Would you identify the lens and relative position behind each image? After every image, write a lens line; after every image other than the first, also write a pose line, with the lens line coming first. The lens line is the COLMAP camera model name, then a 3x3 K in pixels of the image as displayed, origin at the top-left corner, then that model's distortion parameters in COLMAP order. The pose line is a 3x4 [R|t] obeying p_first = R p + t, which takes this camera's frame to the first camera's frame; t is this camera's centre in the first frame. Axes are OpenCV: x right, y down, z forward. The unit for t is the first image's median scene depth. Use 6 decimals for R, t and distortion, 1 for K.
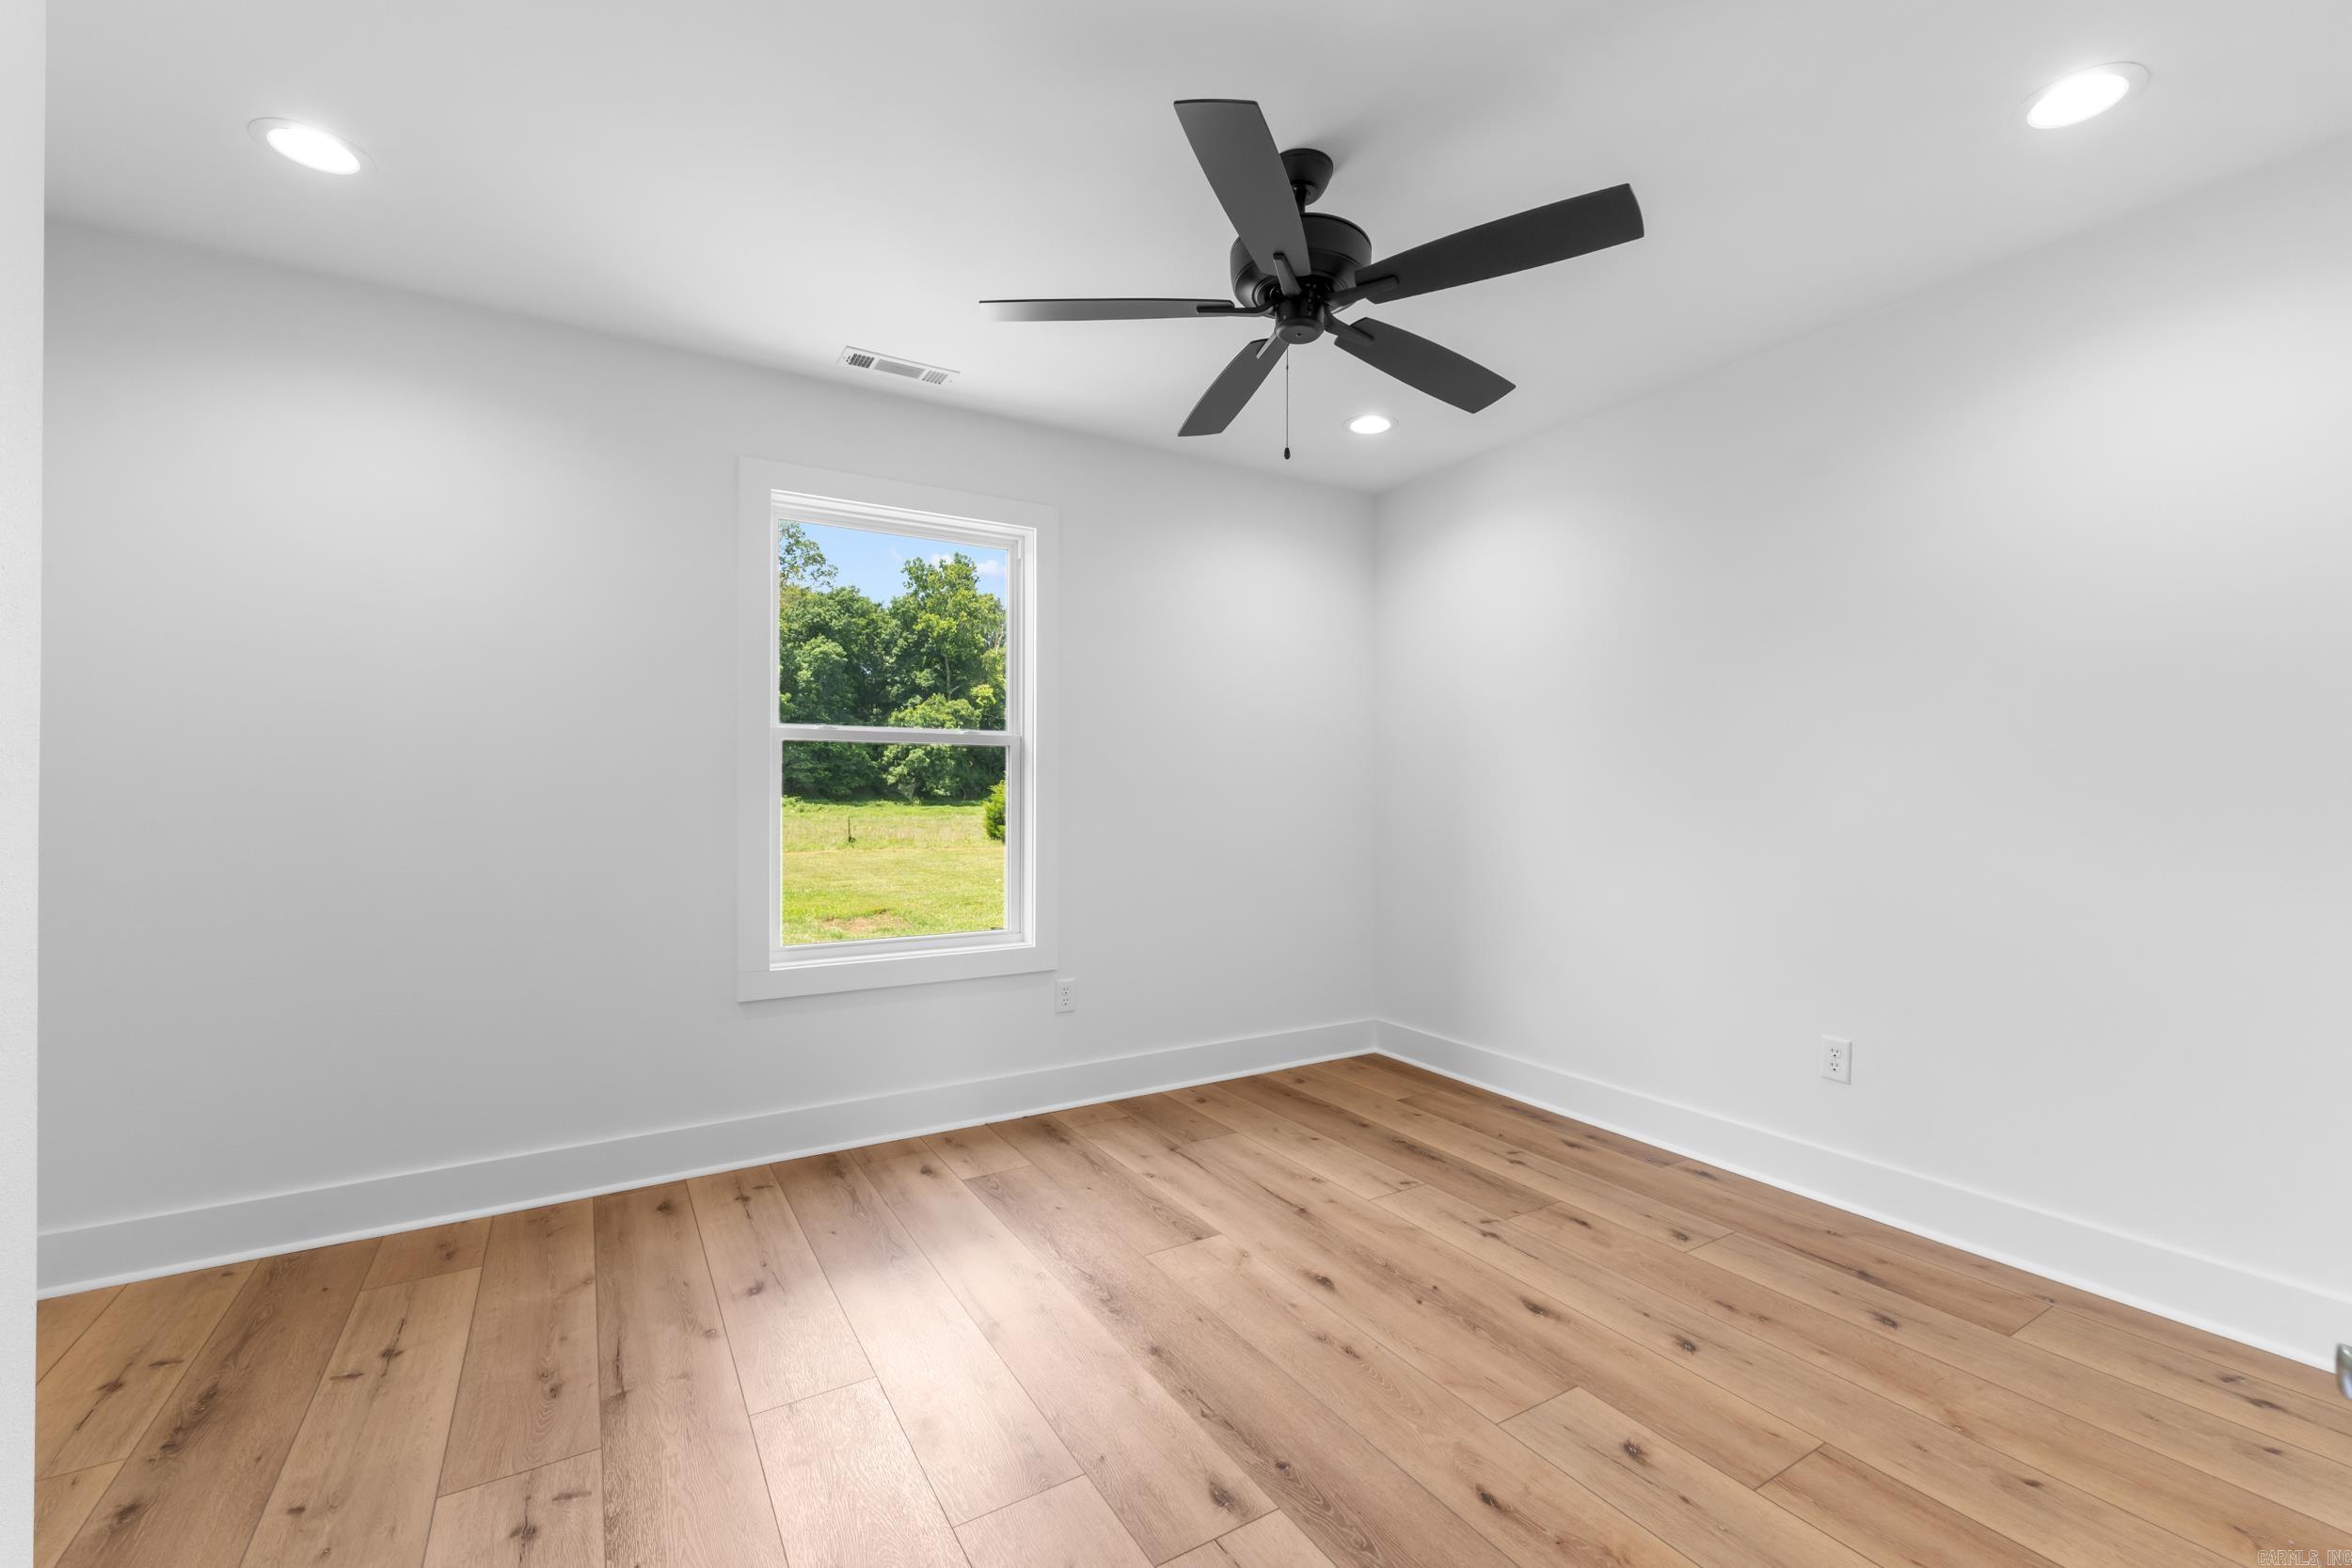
lens RADIAL K [[990.2, 0, 1177.4], [0, 990.2, 790.0], [0, 0, 1]] dist [0.004024, 0.000241]
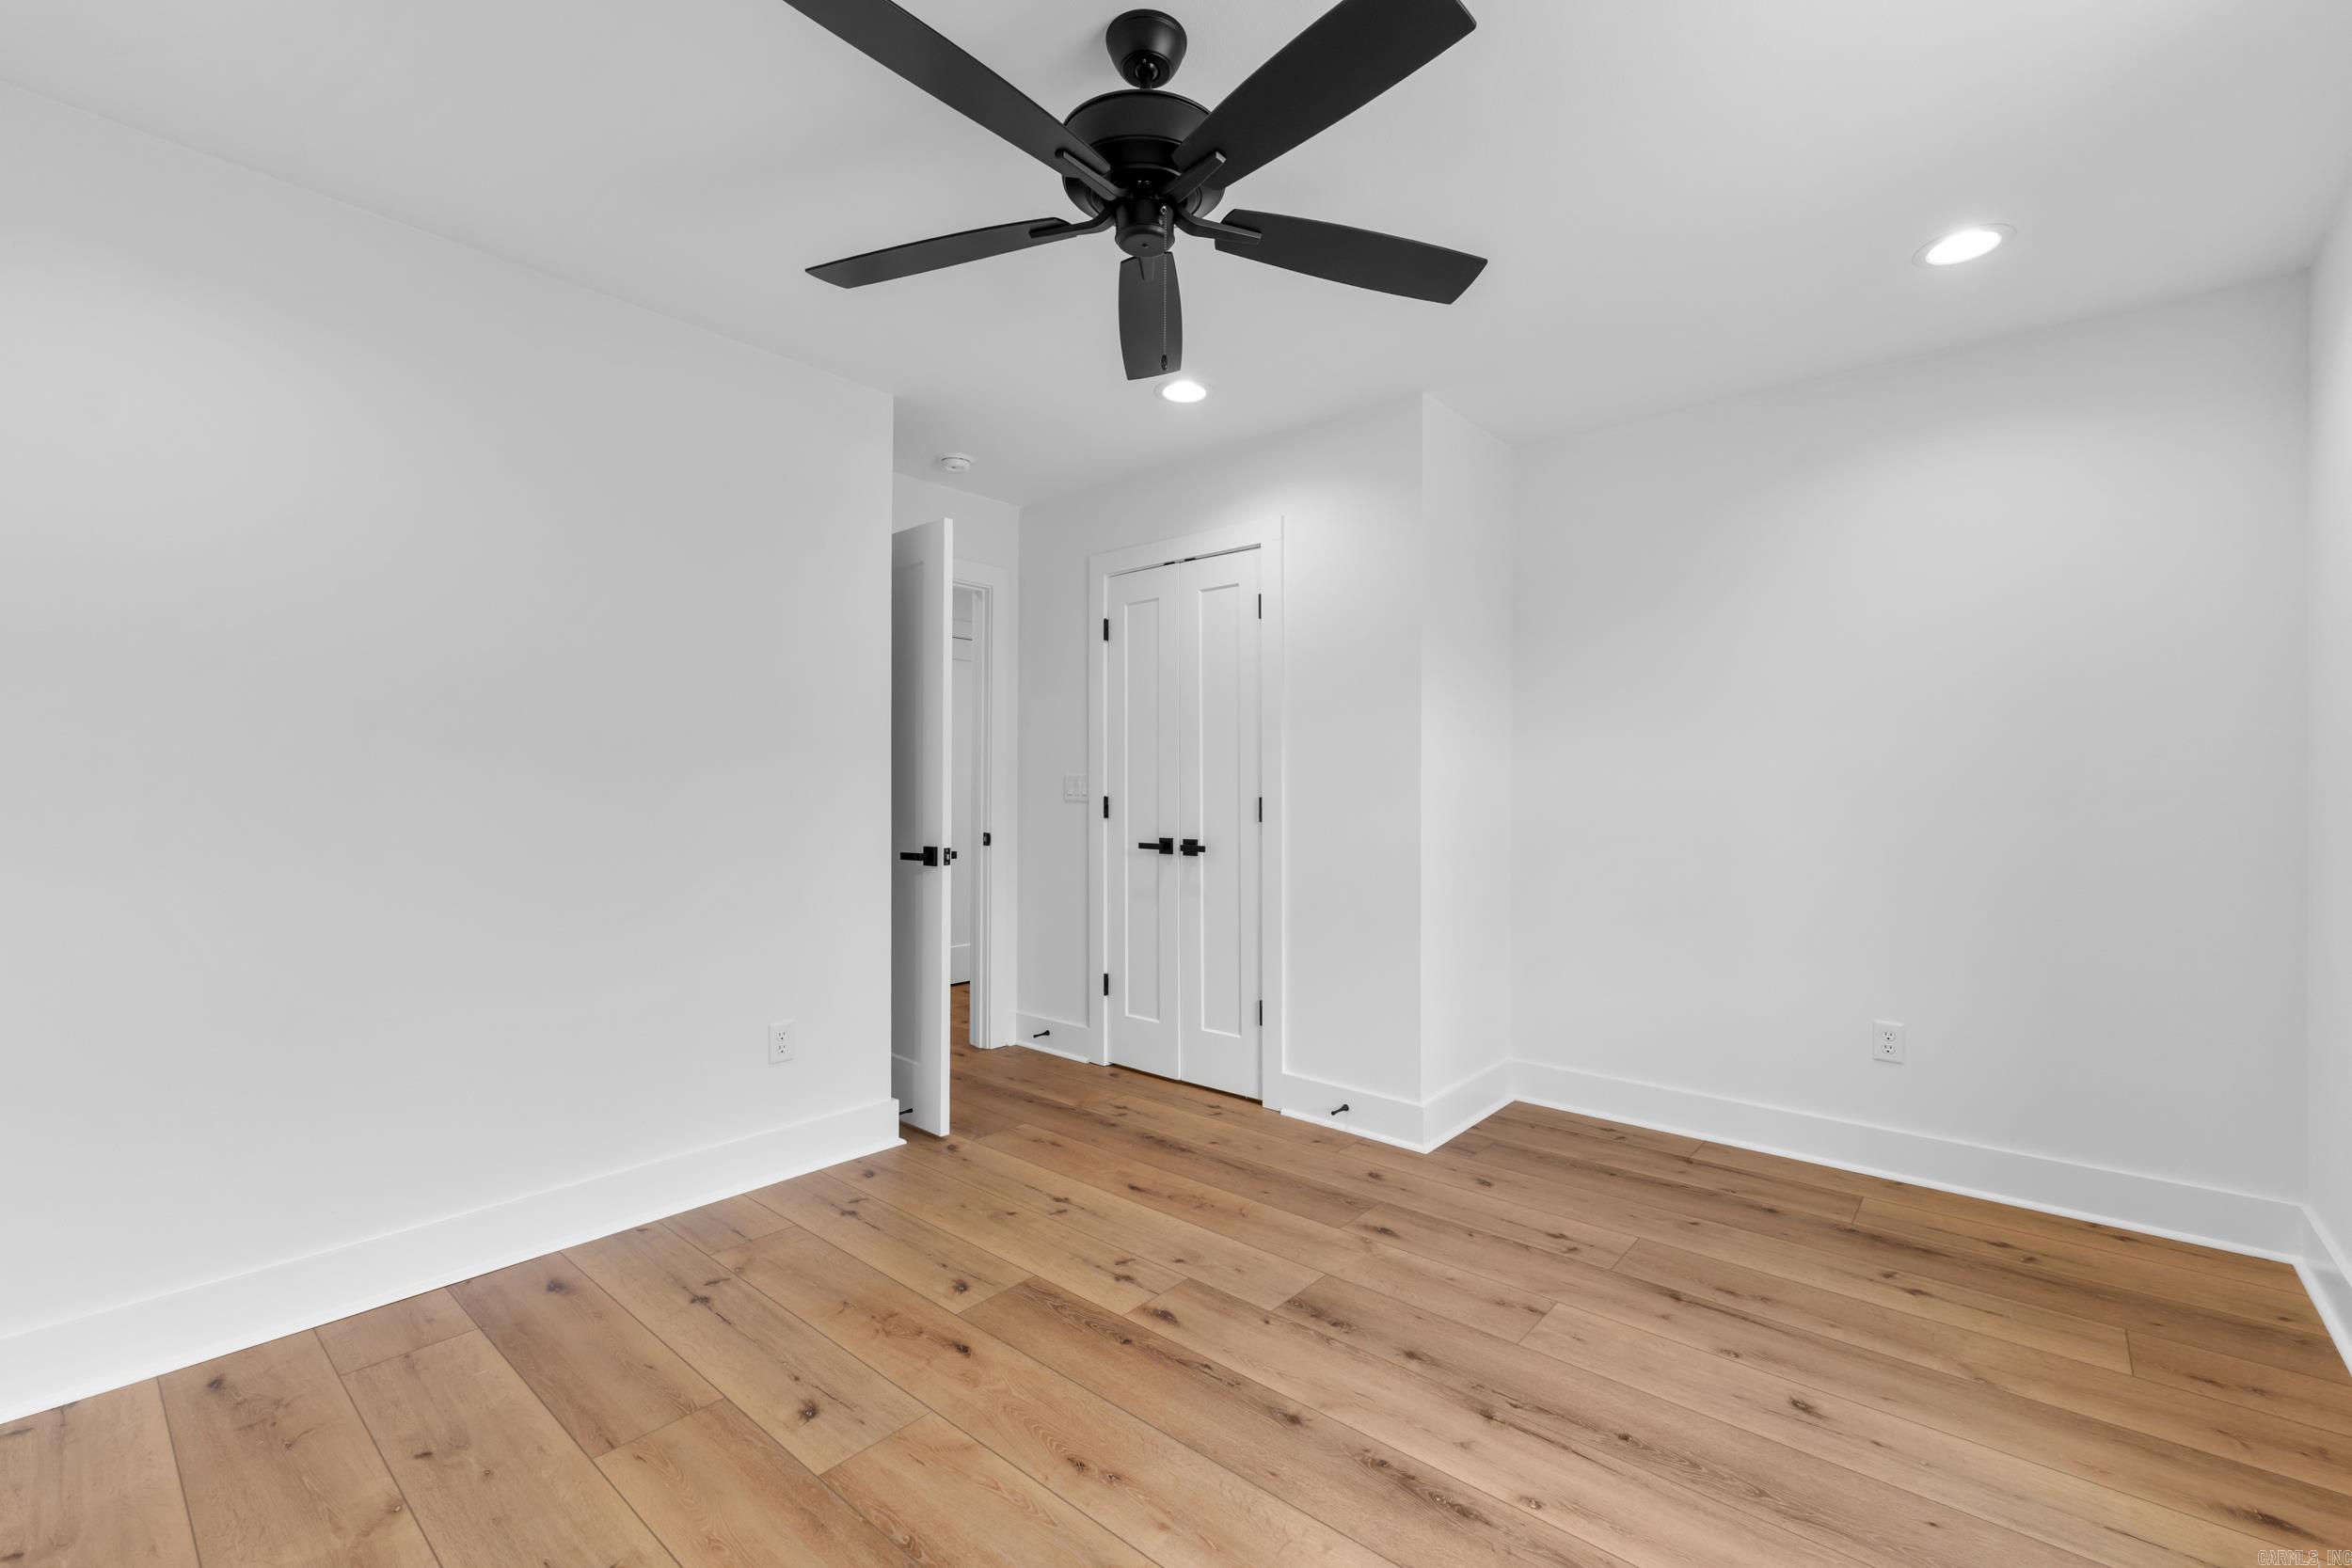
lens RADIAL K [[990.2, 0, 1177.4], [0, 990.2, 790.0], [0, 0, 1]] dist [0.004024, 0.000241]
pose [[-0.952029, -0.002793, -0.305994, 0.393027], [-0.001975, 0.999994, -0.002982, 0.003713], [0.306001, -0.002235, -0.952029, 2.033948]]
